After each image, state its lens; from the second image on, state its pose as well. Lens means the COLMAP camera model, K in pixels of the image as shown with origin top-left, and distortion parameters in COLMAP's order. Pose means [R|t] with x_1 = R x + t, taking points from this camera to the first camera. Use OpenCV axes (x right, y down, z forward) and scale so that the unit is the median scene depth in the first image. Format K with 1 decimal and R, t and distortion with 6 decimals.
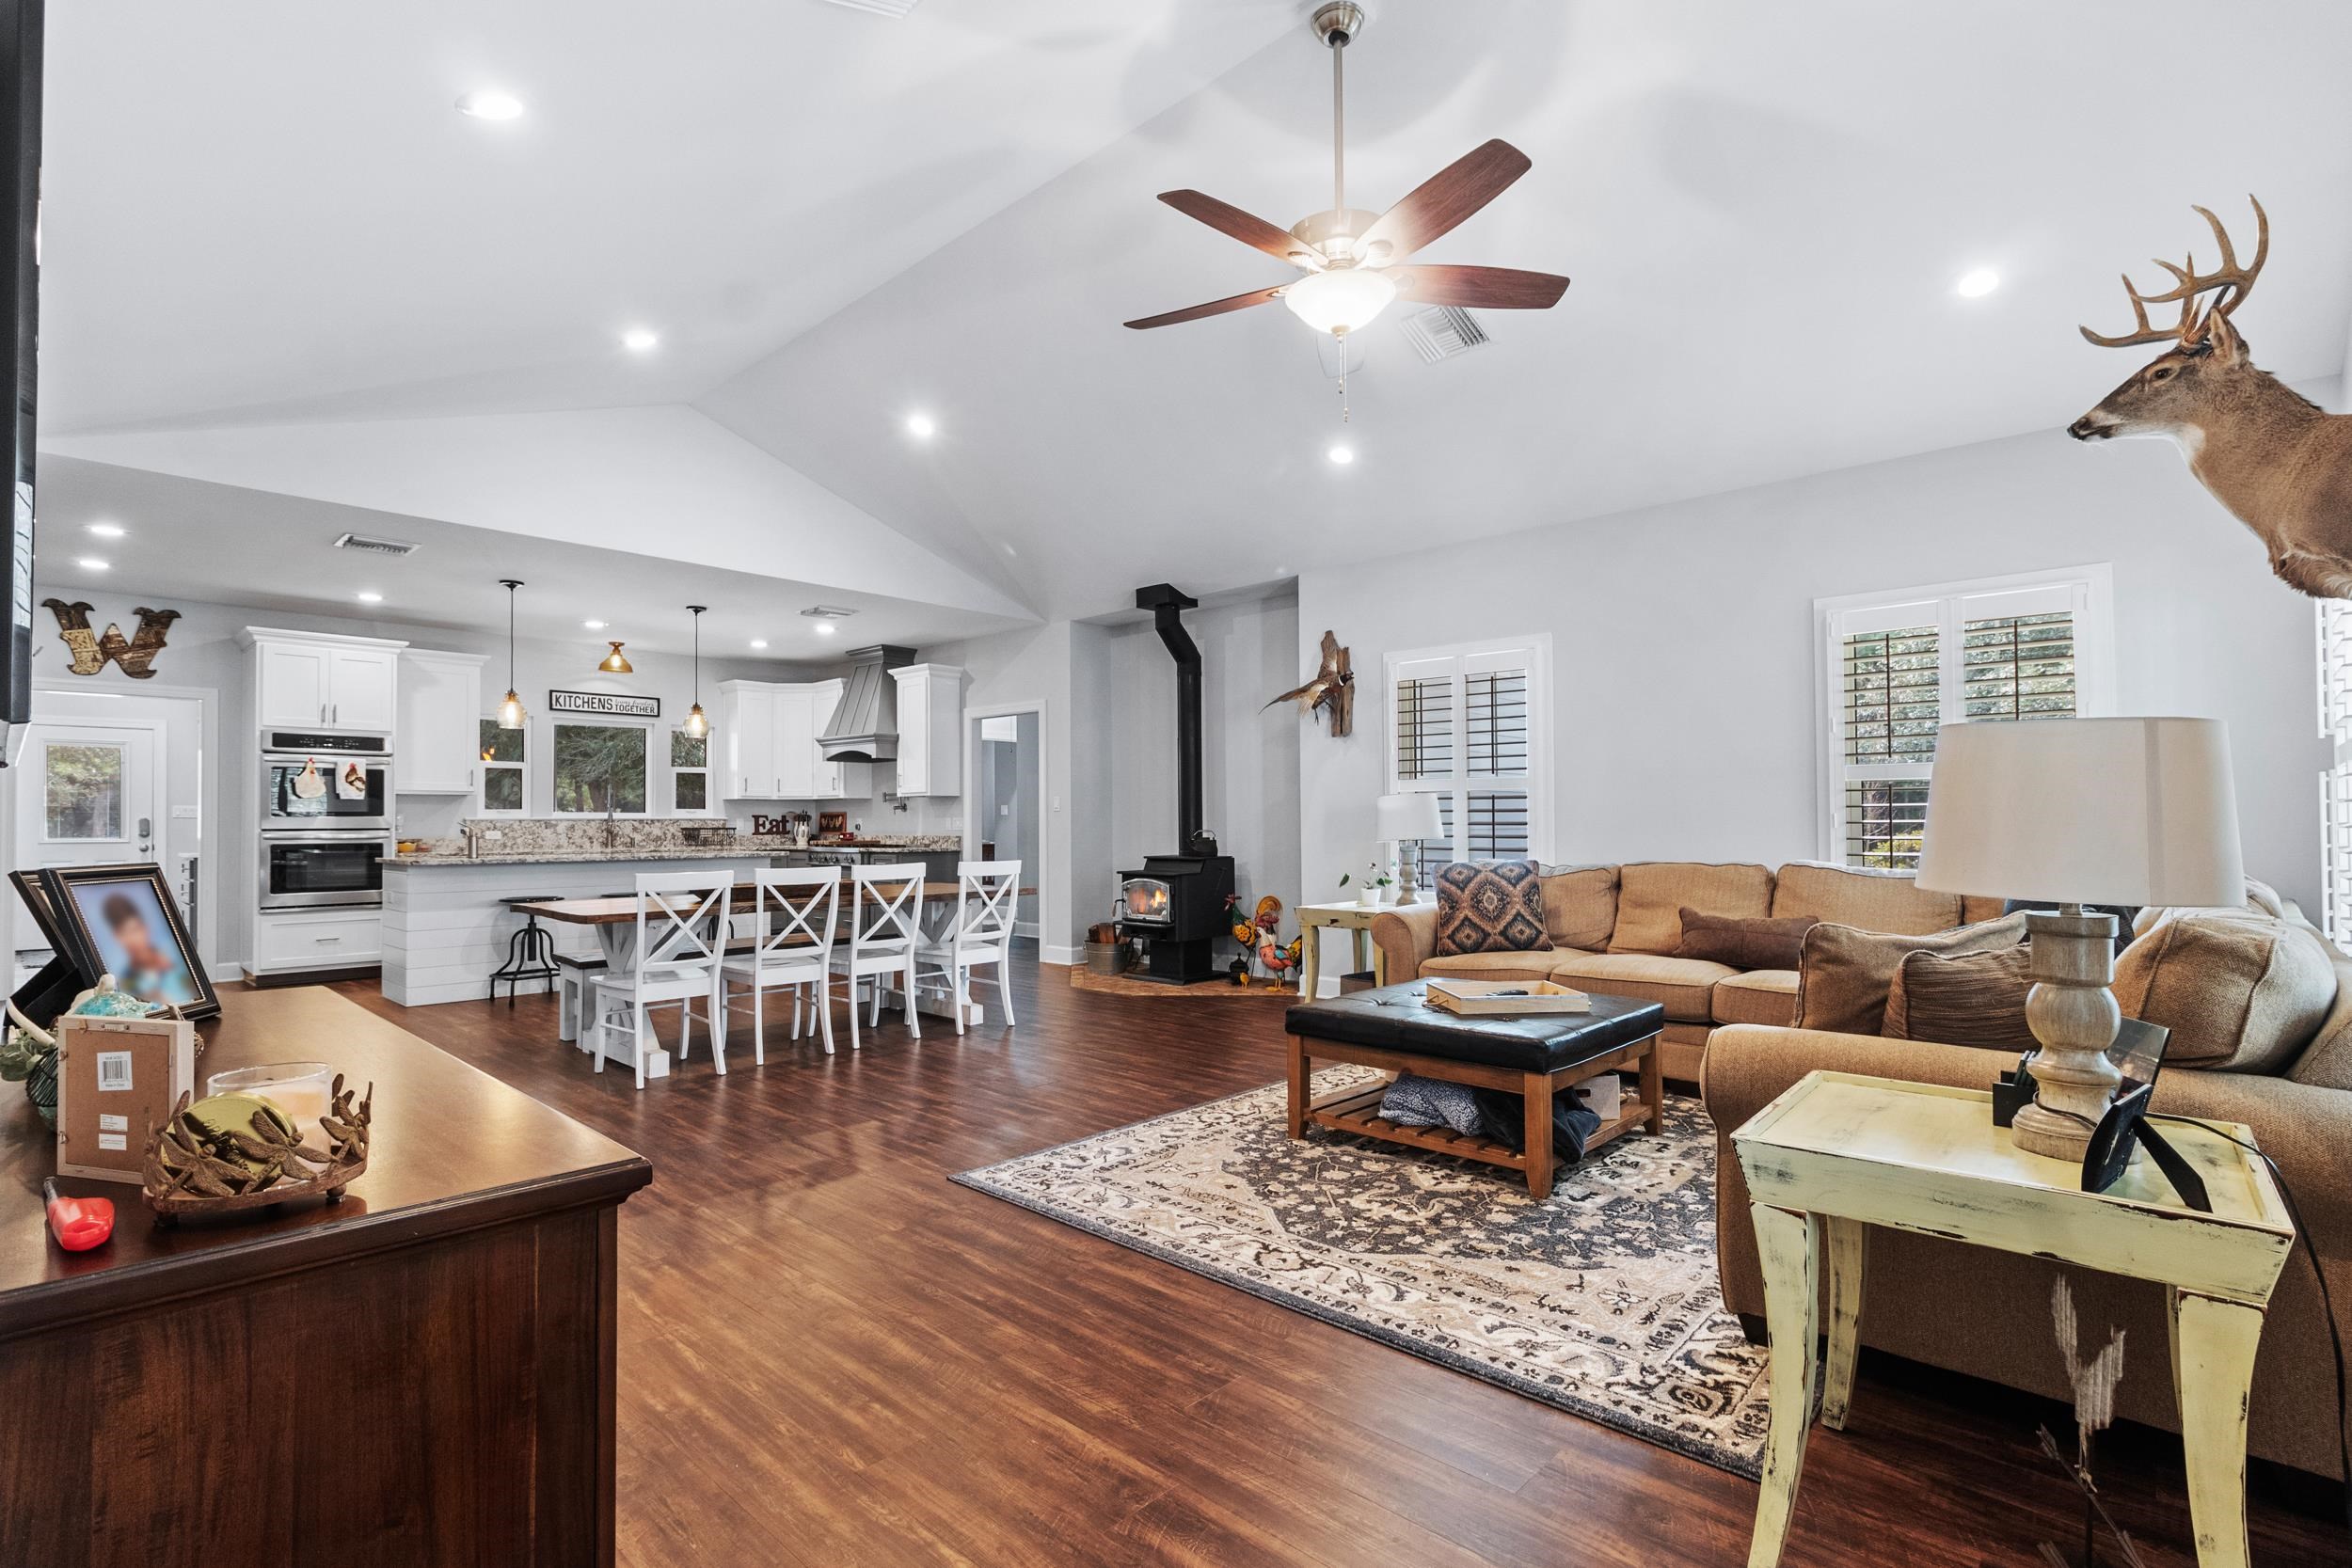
lens RADIAL K [[1089.5, 0, 1176.6], [0, 1089.5, 801.6], [0, 0, 1]] dist [-0.003247, 0.000034]
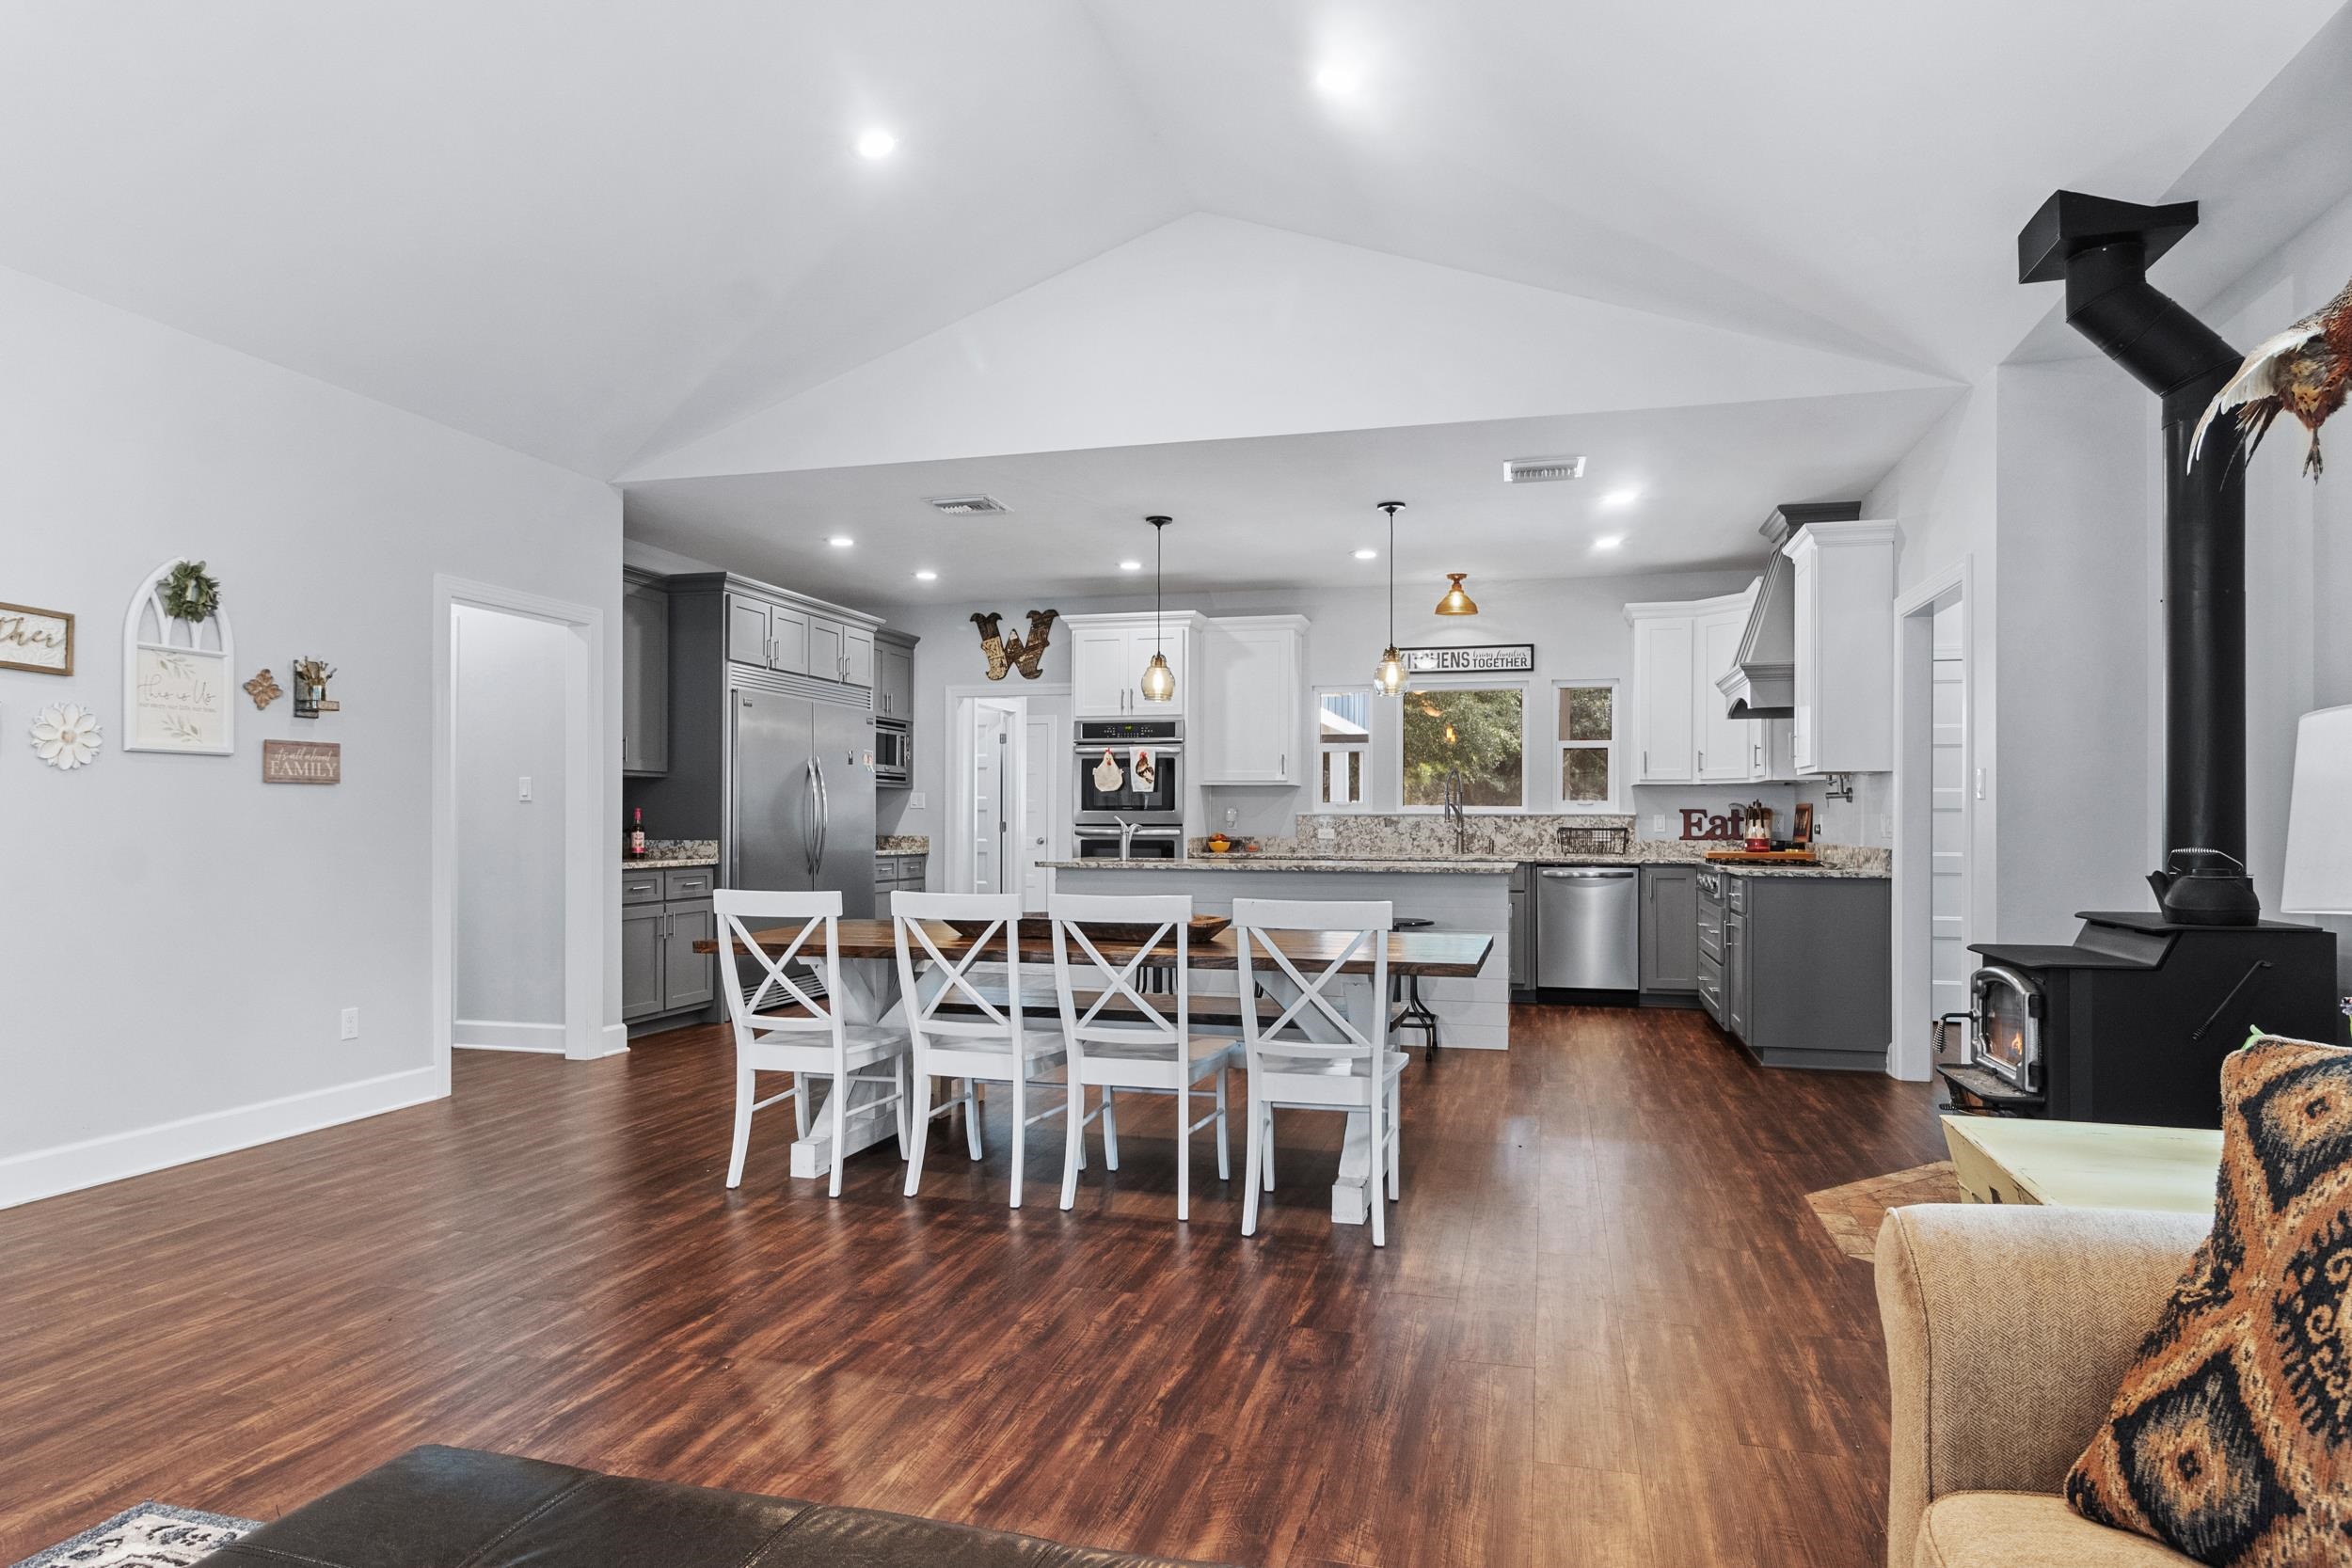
lens RADIAL K [[1368.4, 0, 1176.1], [0, 1368.4, 793.1], [0, 0, 1]] dist [0.002129, 0.001069]
pose [[0.463817, -0.012338, -0.885845, 0.260776], [0.012263, 0.999897, -0.007505, 0.007544], [0.885846, -0.007382, 0.463920, 0.492210]]
